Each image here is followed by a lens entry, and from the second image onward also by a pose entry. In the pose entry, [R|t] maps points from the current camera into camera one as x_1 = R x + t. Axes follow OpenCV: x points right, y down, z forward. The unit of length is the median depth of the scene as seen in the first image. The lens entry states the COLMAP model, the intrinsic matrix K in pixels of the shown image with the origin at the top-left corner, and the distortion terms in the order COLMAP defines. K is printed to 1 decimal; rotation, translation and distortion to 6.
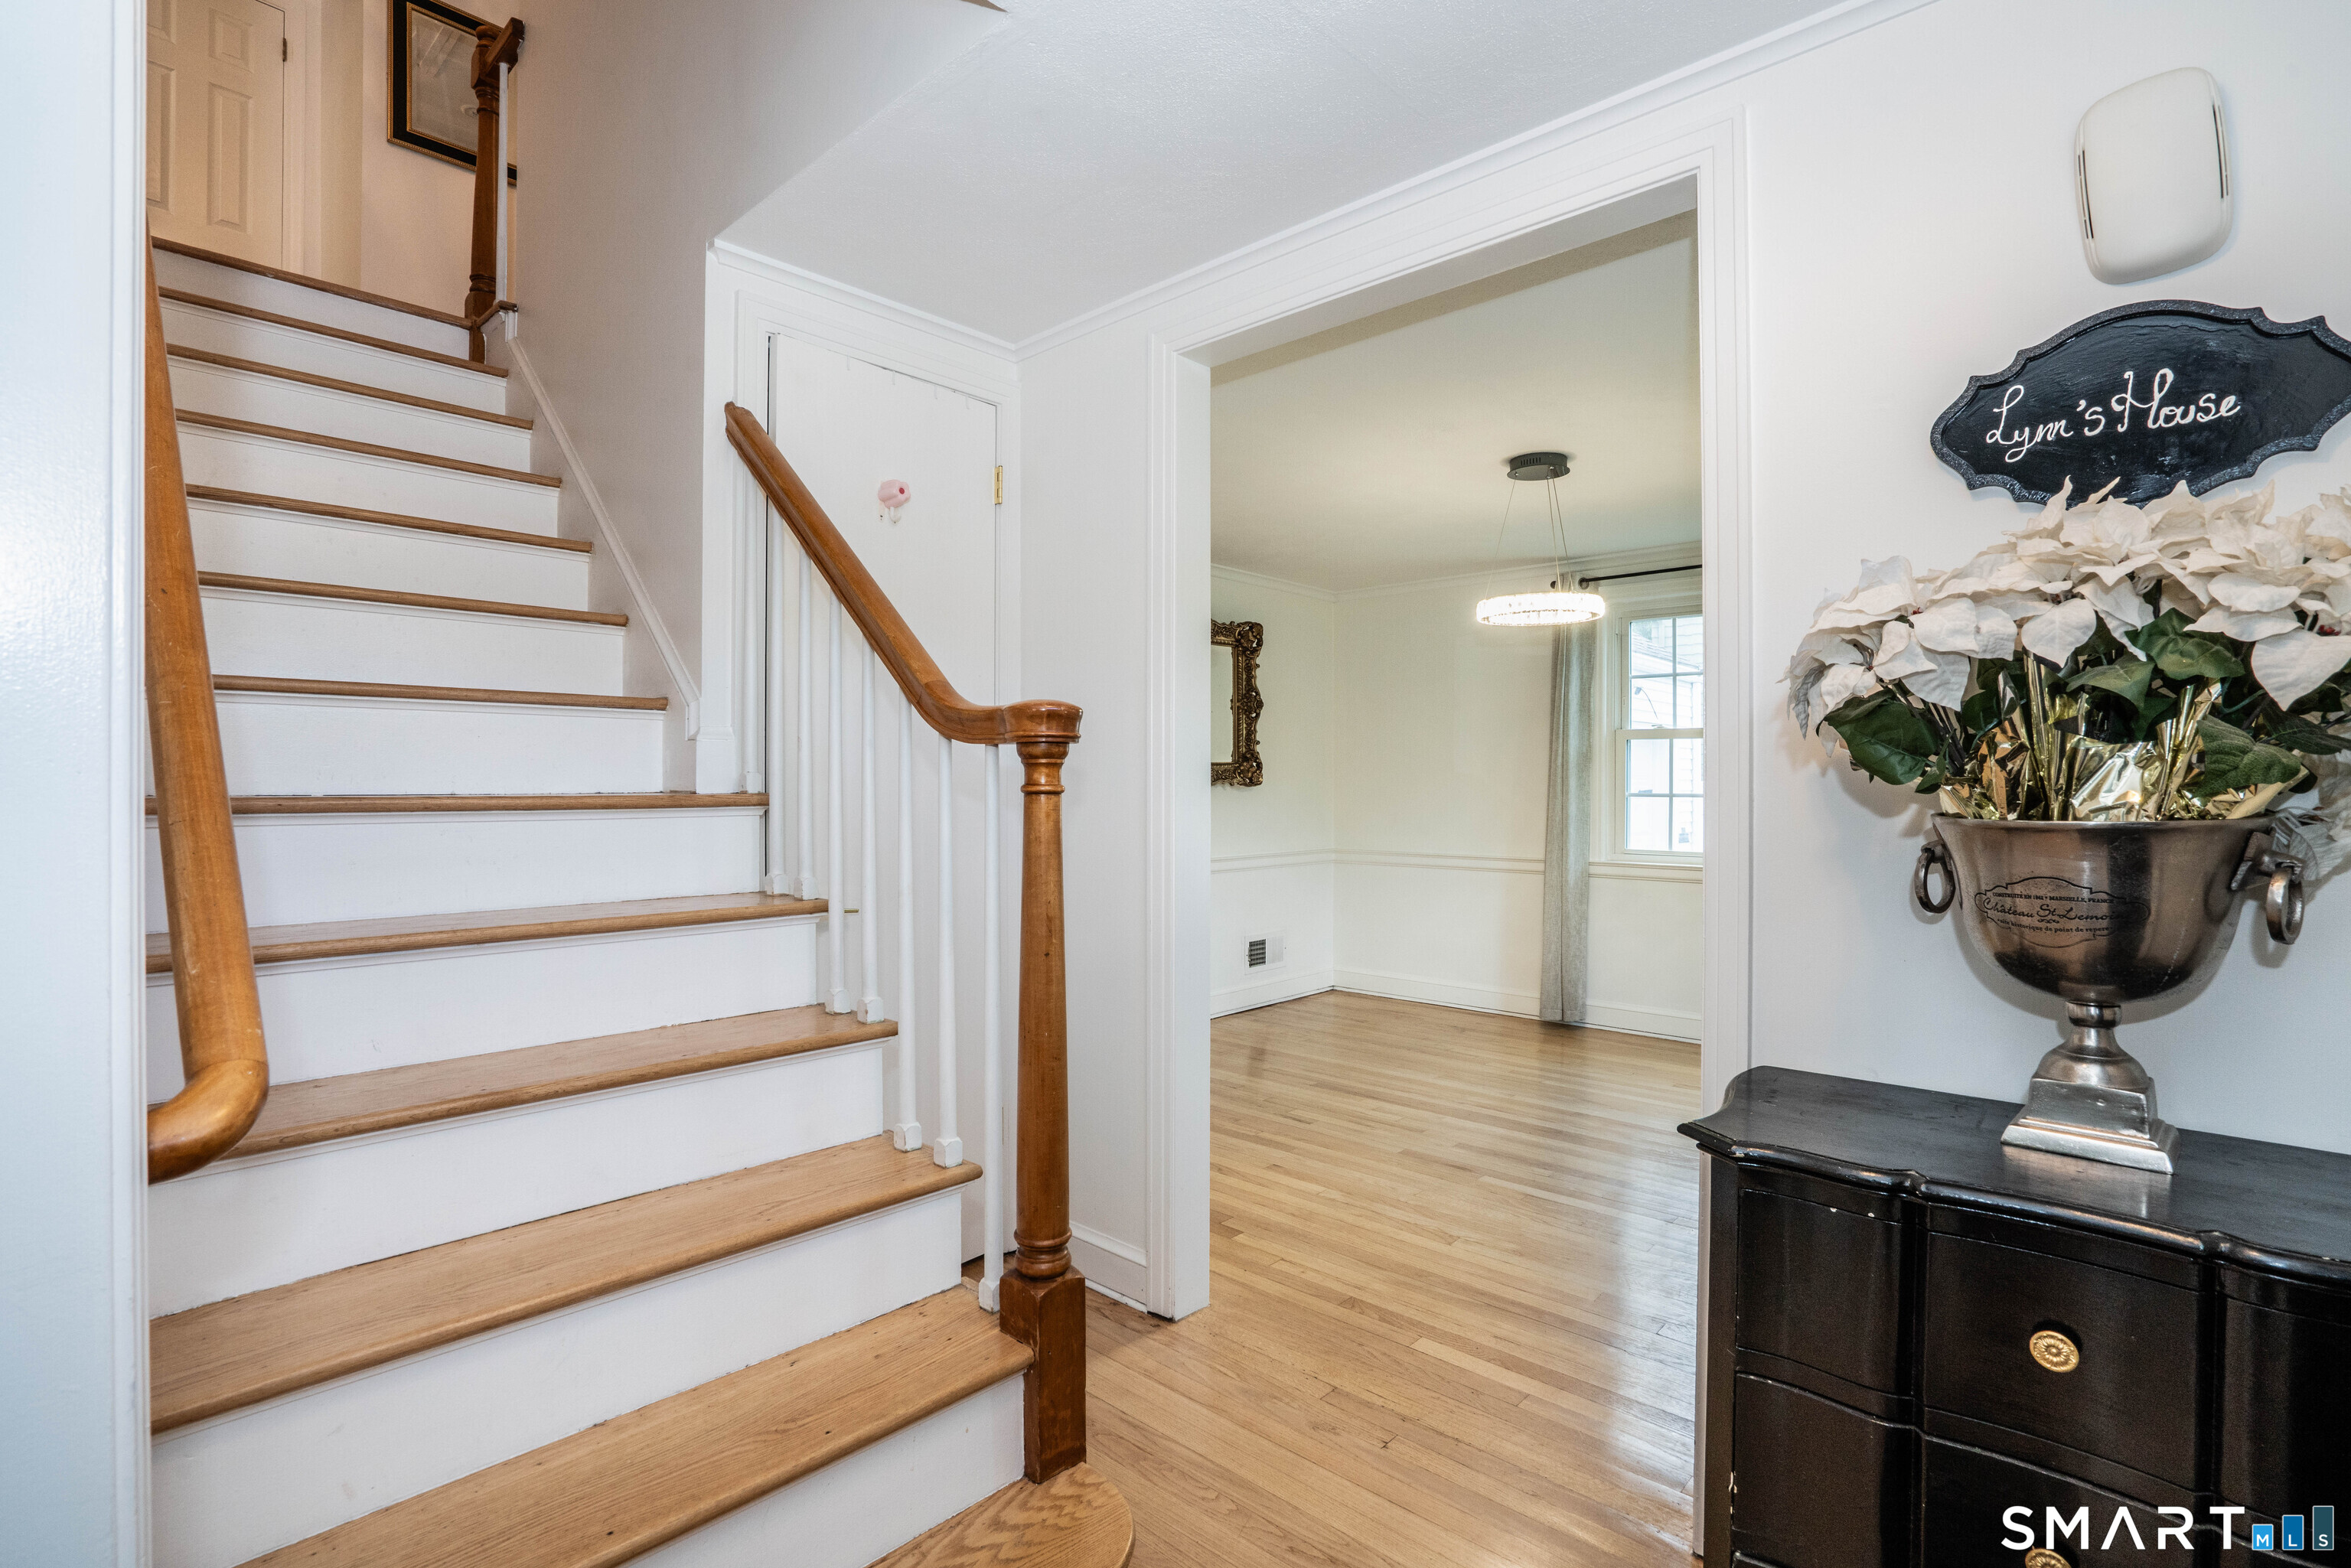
lens RADIAL K [[1081.8, 0, 1175.5], [0, 1081.8, 784.0], [0, 0, 1]] dist [-0.052380, 0.020137]
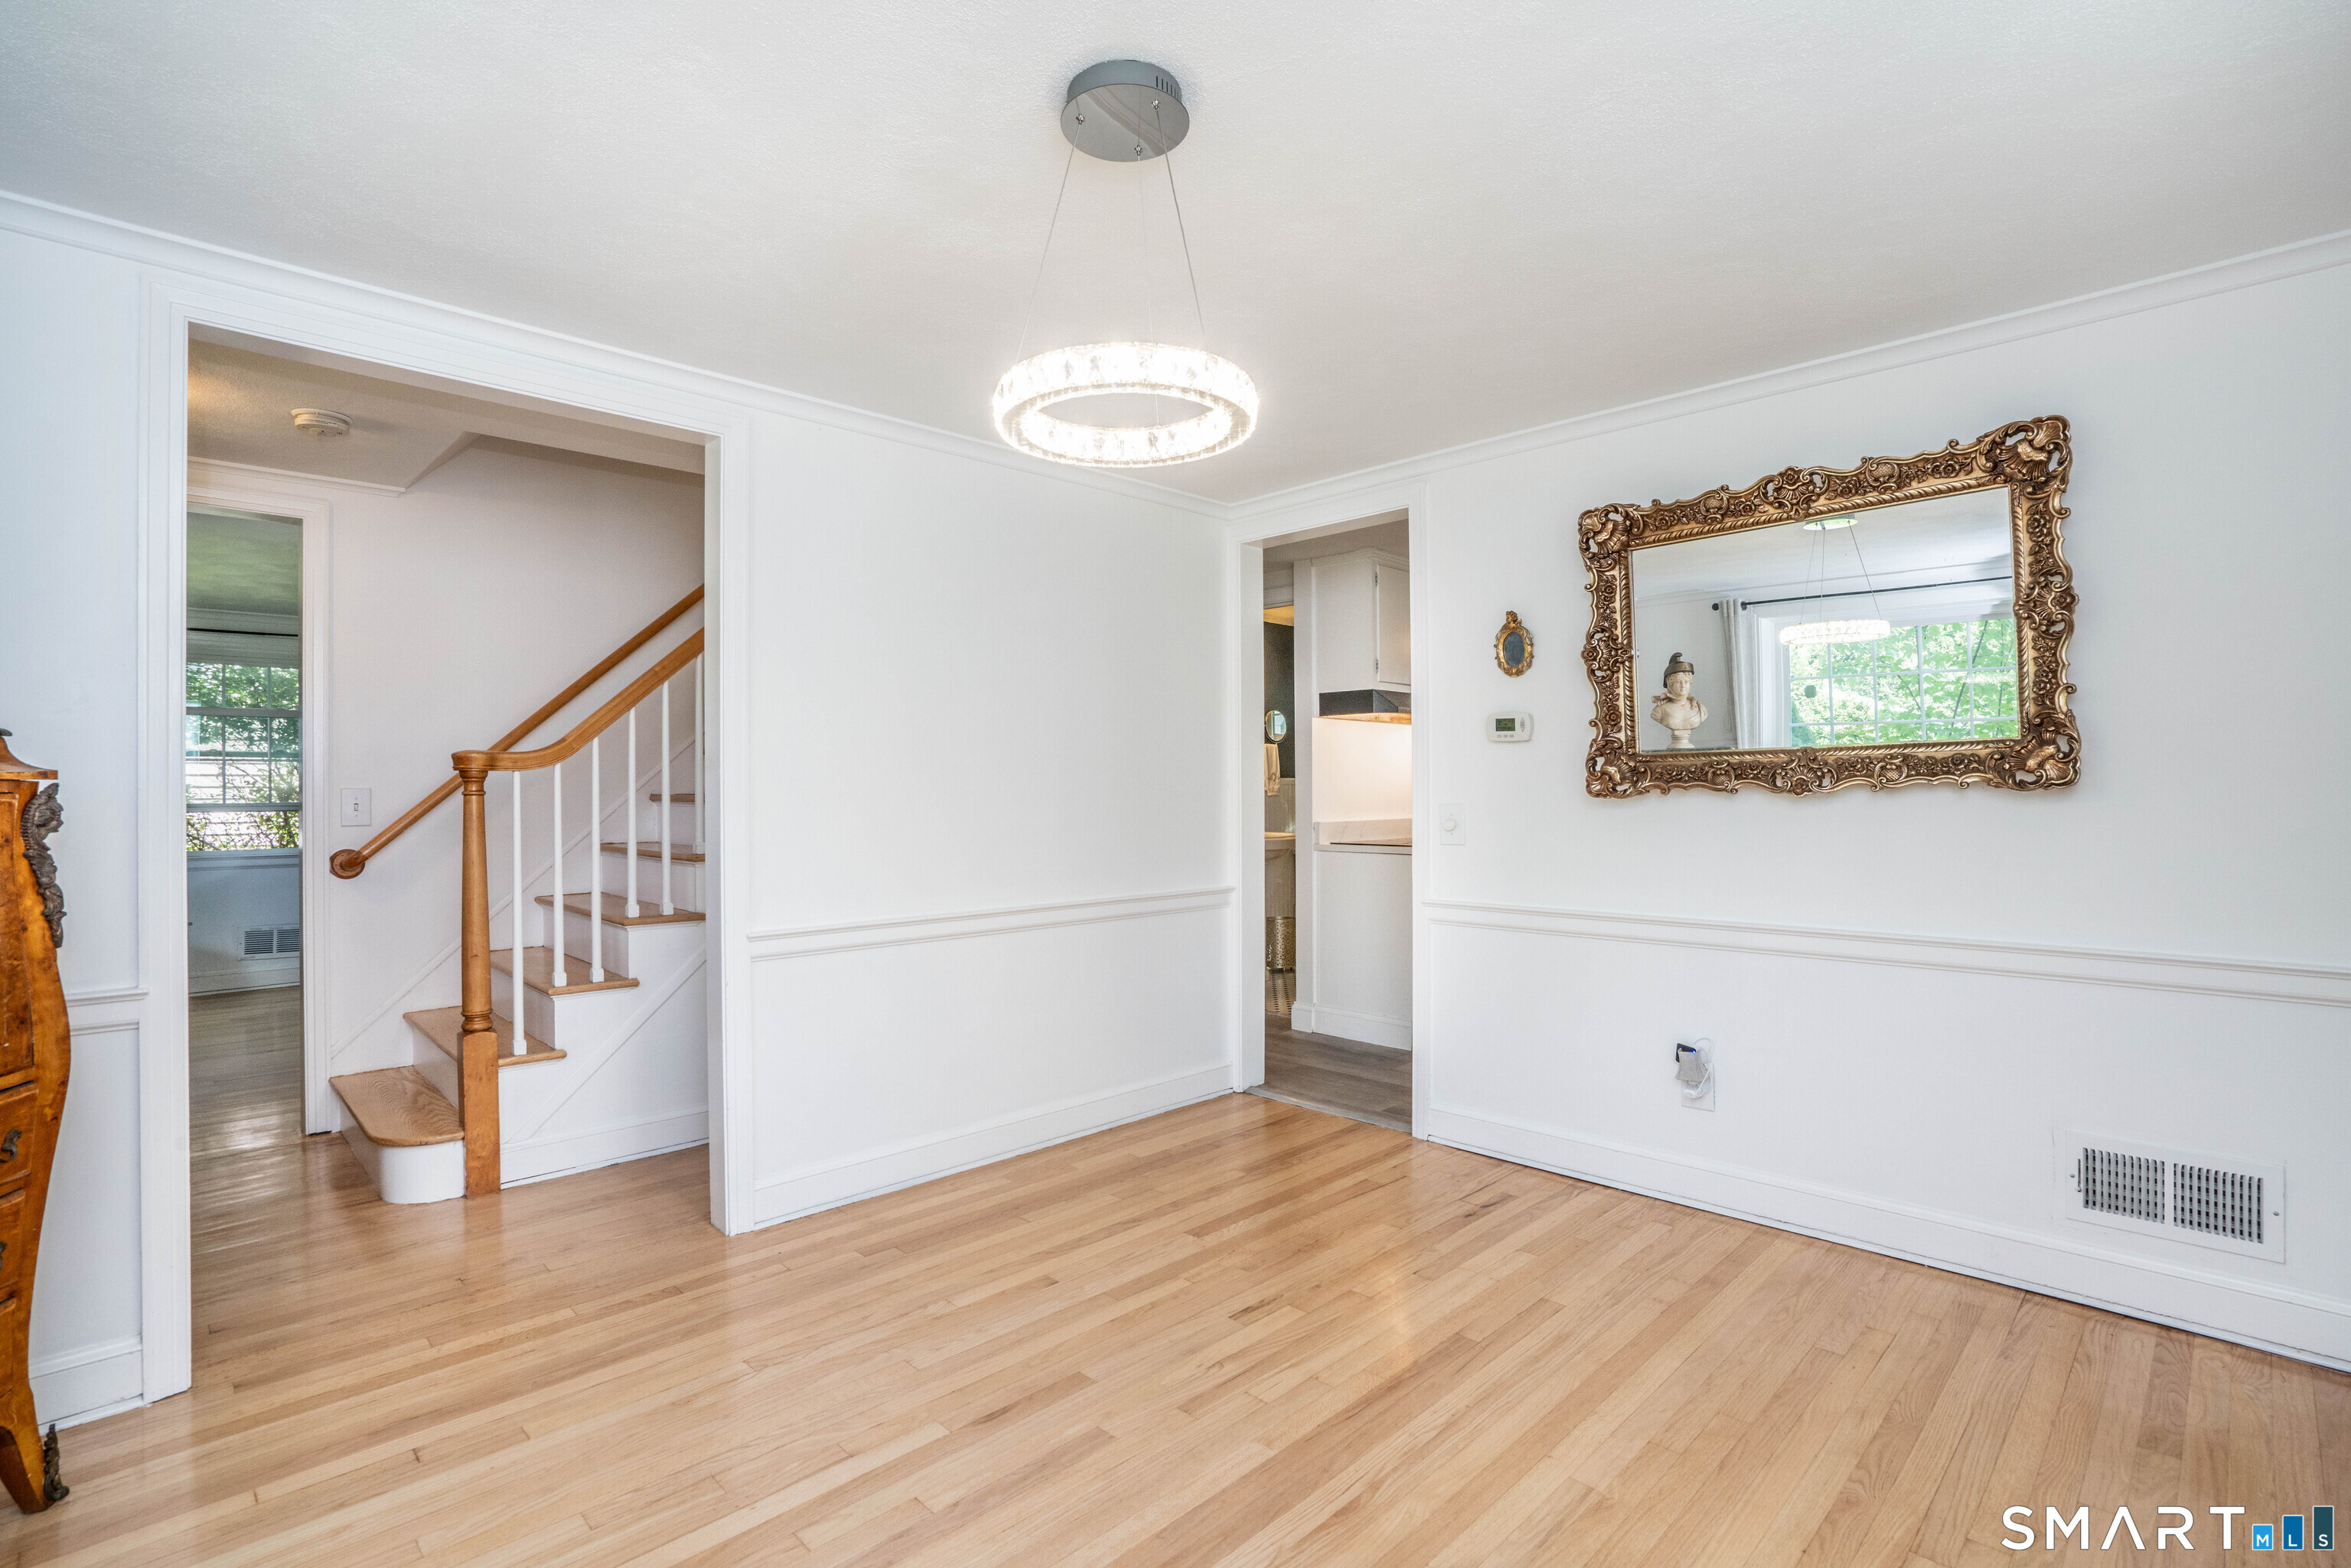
lens RADIAL K [[1081.8, 0, 1175.5], [0, 1081.8, 784.0], [0, 0, 1]] dist [-0.052380, 0.020137]
pose [[-0.034067, -0.007030, -0.999395, 0.755489], [0.002374, 0.999972, -0.007115, 0.002038], [0.999417, -0.002615, -0.034050, 0.976971]]
